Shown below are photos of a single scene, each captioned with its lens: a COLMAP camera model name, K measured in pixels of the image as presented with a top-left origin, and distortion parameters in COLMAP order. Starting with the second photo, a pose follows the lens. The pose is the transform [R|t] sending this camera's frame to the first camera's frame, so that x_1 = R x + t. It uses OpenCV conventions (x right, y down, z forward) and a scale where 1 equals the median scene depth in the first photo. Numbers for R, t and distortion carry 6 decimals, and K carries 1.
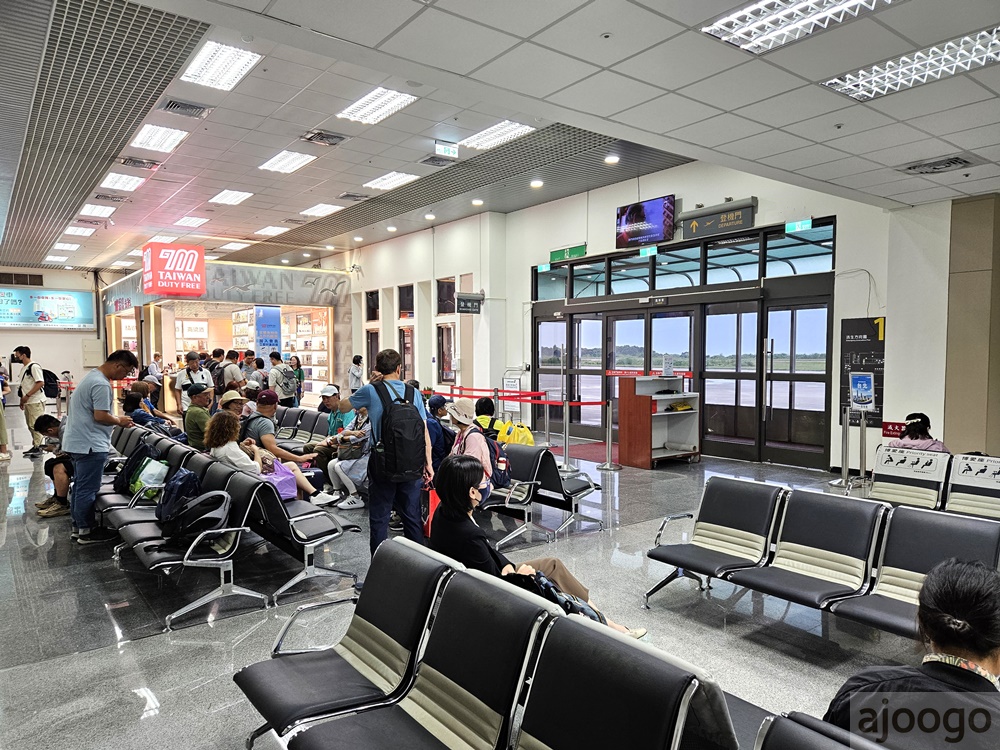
lens RADIAL K [[682.9, 0, 500.6], [0, 682.9, 374.6], [0, 0, 1]] dist [0.074585, -0.084517]
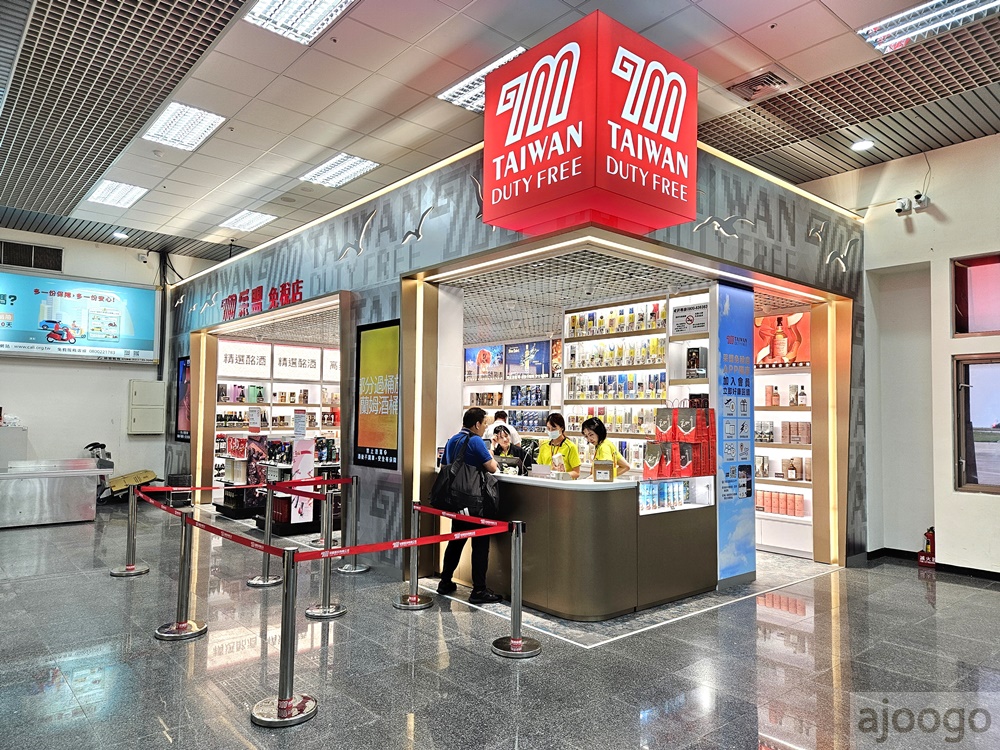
lens RADIAL K [[676.0, 0, 494.2], [0, 676.0, 382.2], [0, 0, 1]] dist [0.079166, -0.074066]
pose [[0.998329, 0.016730, 0.055316, -0.375239], [-0.012430, 0.996939, -0.077191, -0.013985], [-0.056439, 0.076375, 0.995481, 0.496617]]
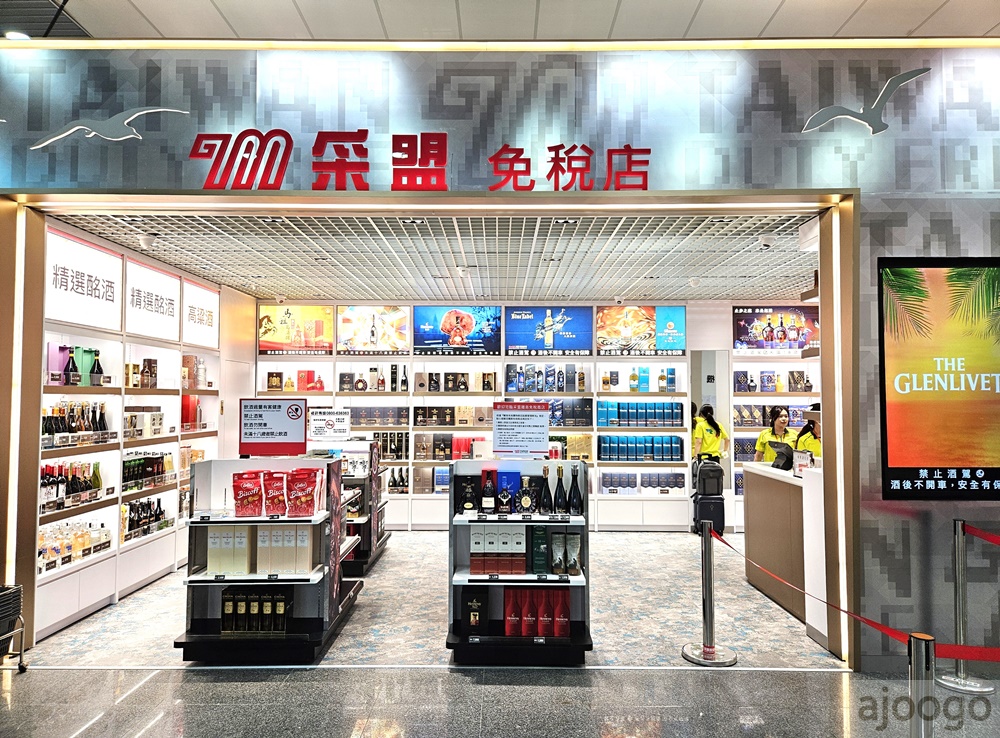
lens RADIAL K [[672.3, 0, 499.6], [0, 672.3, 368.5], [0, 0, 1]] dist [0.025495, -0.000981]
pose [[0.610081, 0.037938, 0.791430, -0.622501], [0.022999, 0.997584, -0.065549, -0.024352], [-0.792005, 0.058193, 0.607734, 0.780981]]
